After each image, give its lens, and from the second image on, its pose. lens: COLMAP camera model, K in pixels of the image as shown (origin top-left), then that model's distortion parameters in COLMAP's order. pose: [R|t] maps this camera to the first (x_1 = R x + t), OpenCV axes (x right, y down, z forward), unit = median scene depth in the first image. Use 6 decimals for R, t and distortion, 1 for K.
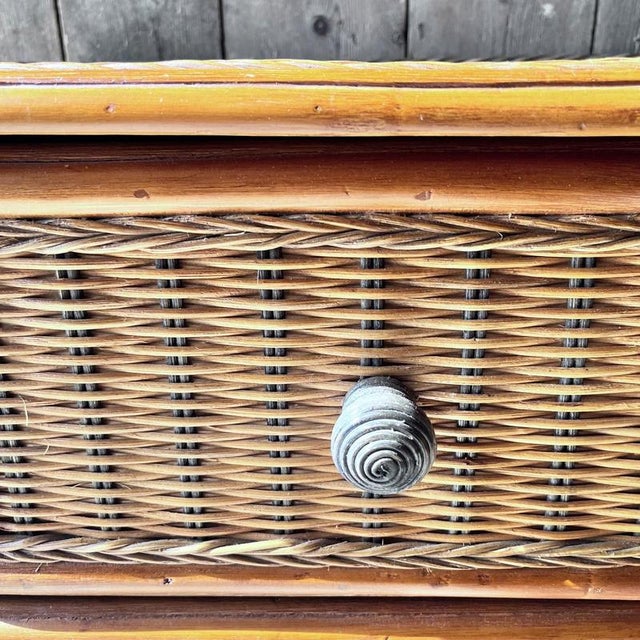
lens RADIAL K [[662.6, 0, 320.2], [0, 662.6, 319.6], [0, 0, 1]] dist [-0.001853, 0.000000]
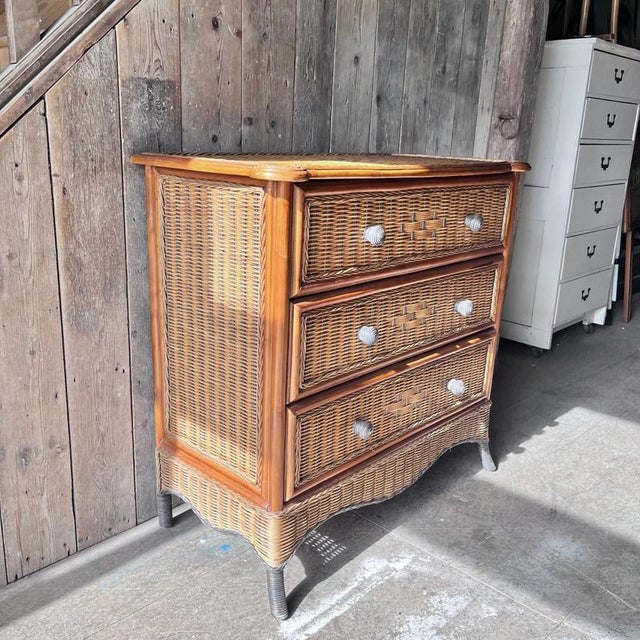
lens RADIAL K [[655.9, 0, 319.6], [0, 655.9, 325.3], [0, 0, 1]] dist [0.007822, 0.000000]
pose [[0.662380, -0.173085, 0.728899, -3.520377], [0.221163, 0.974760, 0.030487, 0.527580], [-0.715779, 0.141012, 0.683942, -1.828903]]
